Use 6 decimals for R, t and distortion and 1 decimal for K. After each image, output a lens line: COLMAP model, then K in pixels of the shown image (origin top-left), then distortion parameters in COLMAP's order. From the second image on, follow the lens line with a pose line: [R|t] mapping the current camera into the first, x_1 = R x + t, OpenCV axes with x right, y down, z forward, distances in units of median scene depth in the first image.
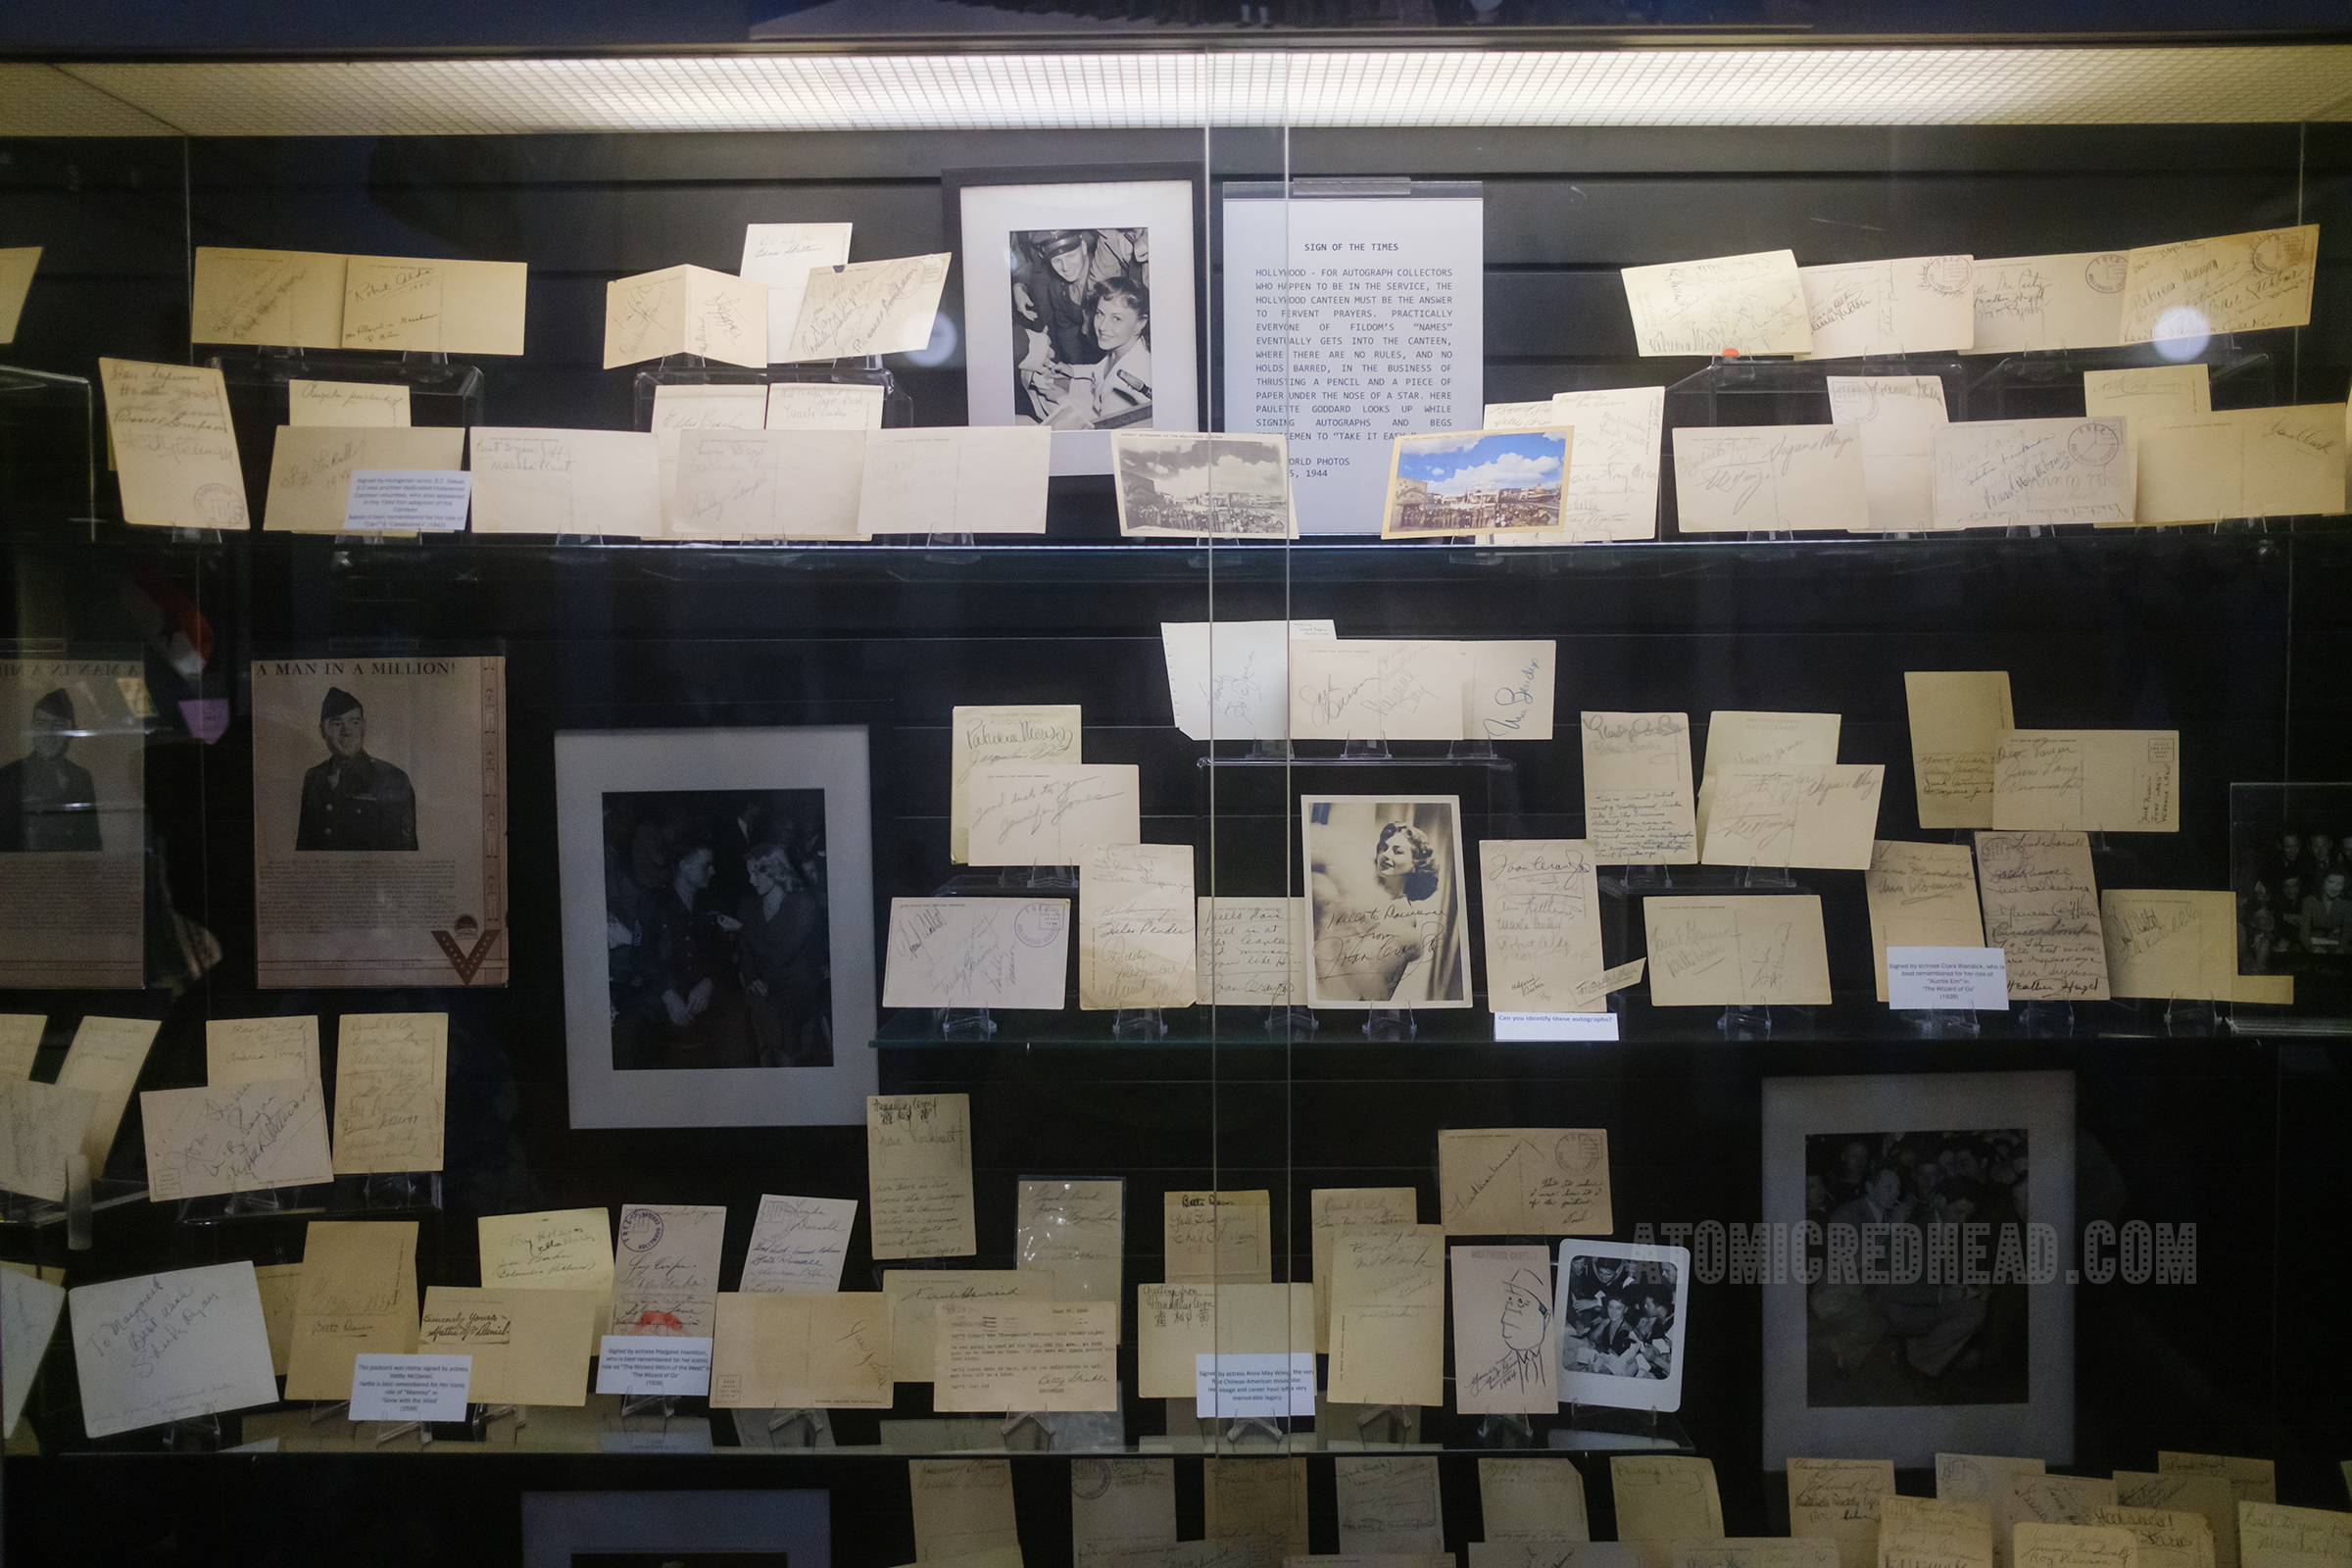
lens RADIAL K [[2455.7, 0, 1175.8], [0, 2455.7, 783.4], [0, 0, 1]] dist [0.000214, 0.000000]
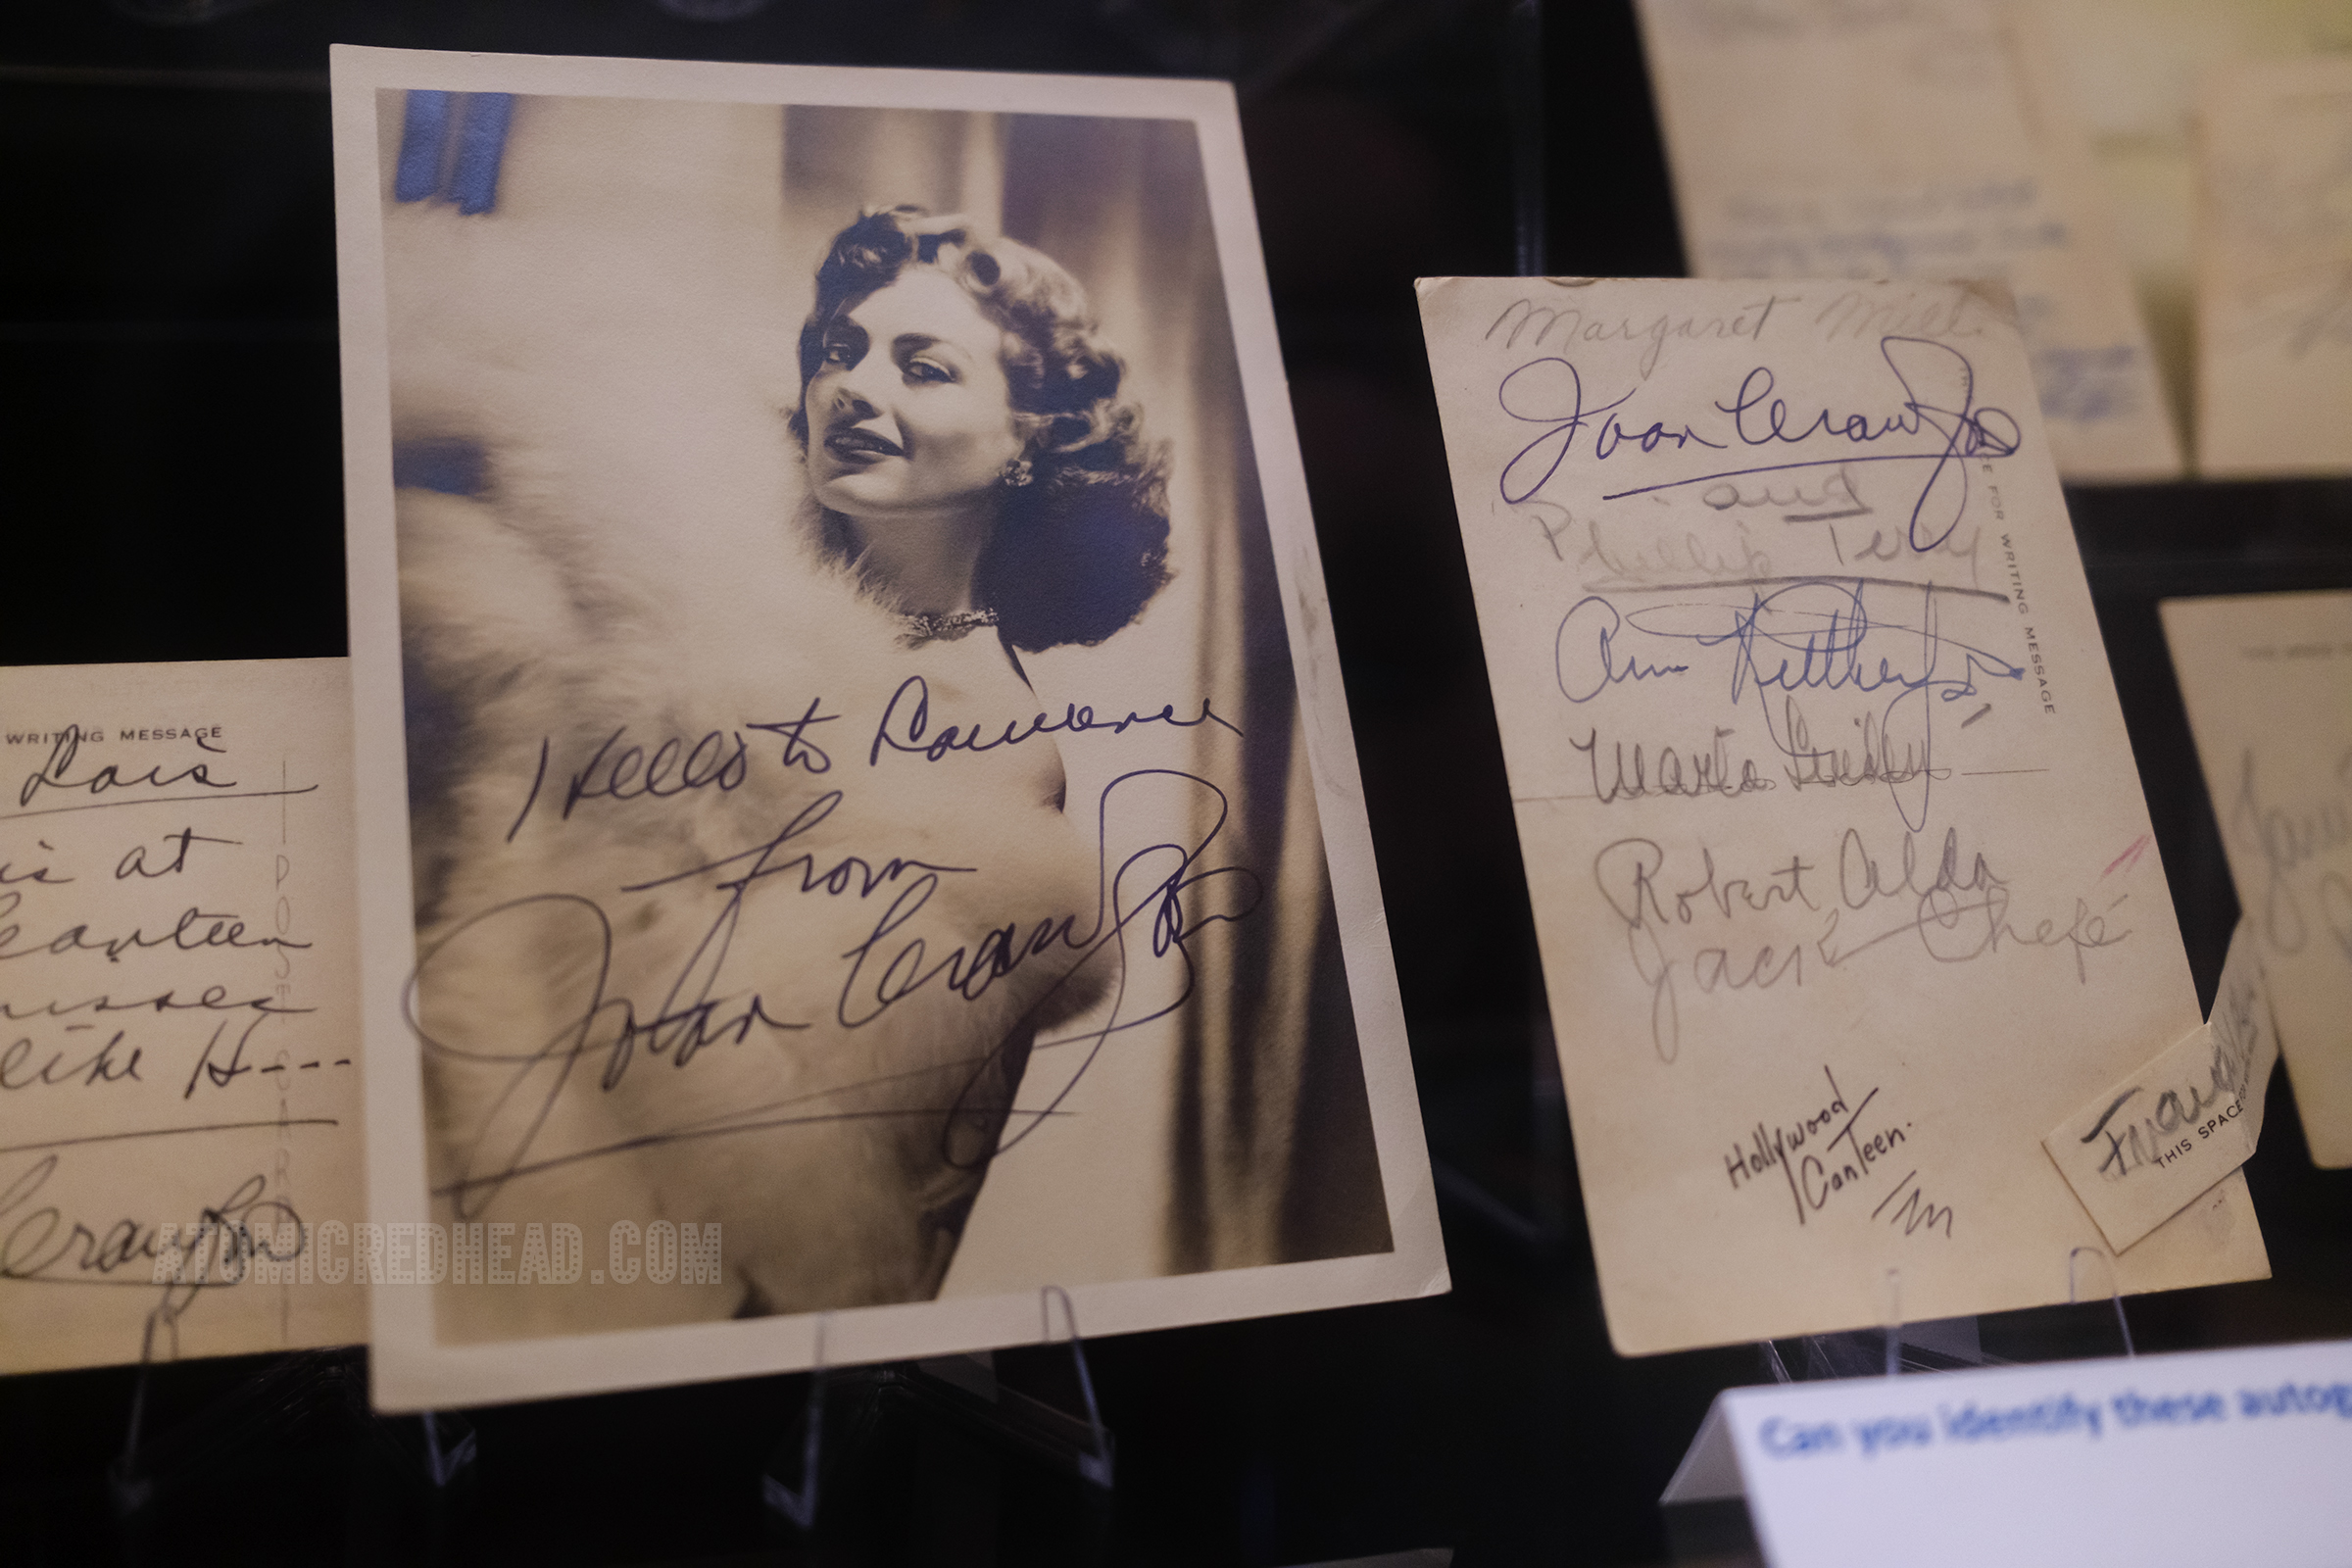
lens RADIAL K [[2455.7, 0, 1176.4], [0, 2455.7, 783.3], [0, 0, 1]] dist [0.000214, 0.000000]
pose [[0.966083, -0.043290, 0.254578, 0.063189], [0.027072, 0.997394, 0.066870, 0.045989], [-0.256809, -0.057710, 0.964738, 0.836831]]
